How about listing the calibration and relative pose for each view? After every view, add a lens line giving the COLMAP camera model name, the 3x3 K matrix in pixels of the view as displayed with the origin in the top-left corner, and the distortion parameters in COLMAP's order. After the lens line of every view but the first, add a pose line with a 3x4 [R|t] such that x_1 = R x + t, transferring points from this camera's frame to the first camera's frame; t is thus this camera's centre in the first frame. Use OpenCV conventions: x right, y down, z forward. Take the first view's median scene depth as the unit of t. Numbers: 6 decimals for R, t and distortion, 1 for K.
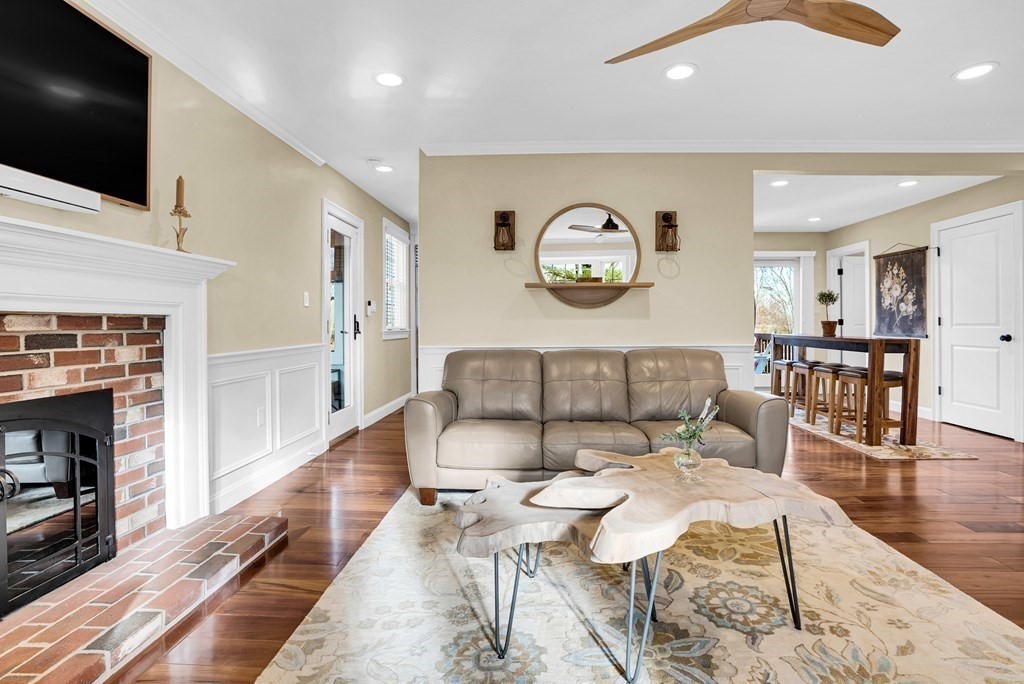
lens RADIAL K [[481.9, 0, 522.7], [0, 481.9, 324.9], [0, 0, 1]] dist [-0.101260, 0.044050]
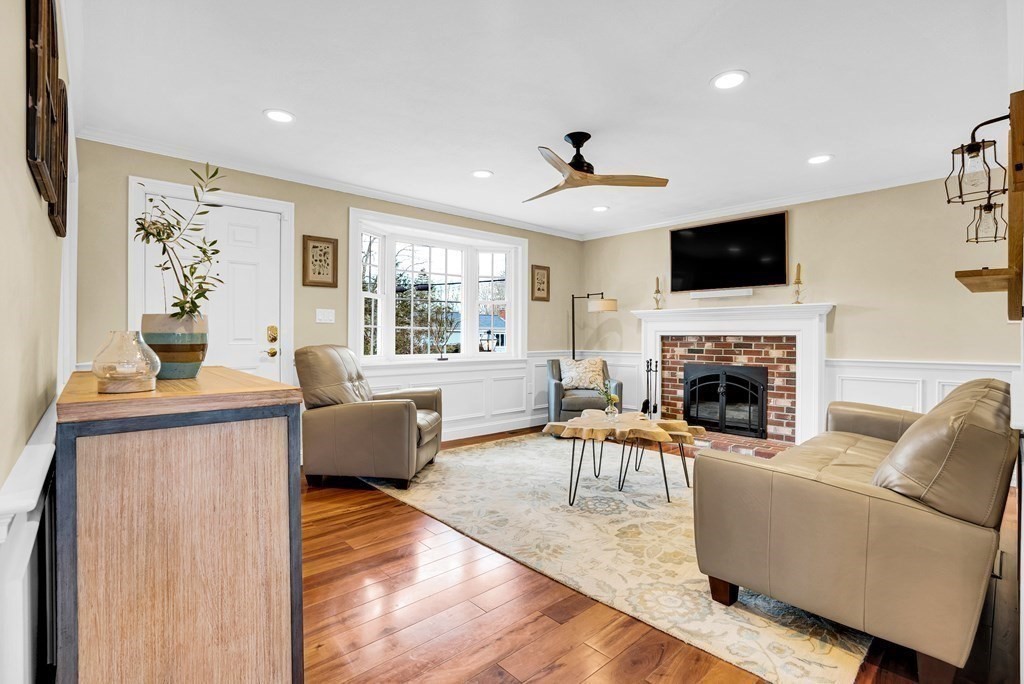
lens RADIAL K [[502.4, 0, 523.4], [0, 502.4, 325.6], [0, 0, 1]] dist [-0.076222, 0.037057]
pose [[-0.698566, -0.007454, -0.715507, 1.562390], [-0.000921, 0.999954, -0.009519, -0.044001], [0.715545, -0.005991, -0.698541, 1.625875]]
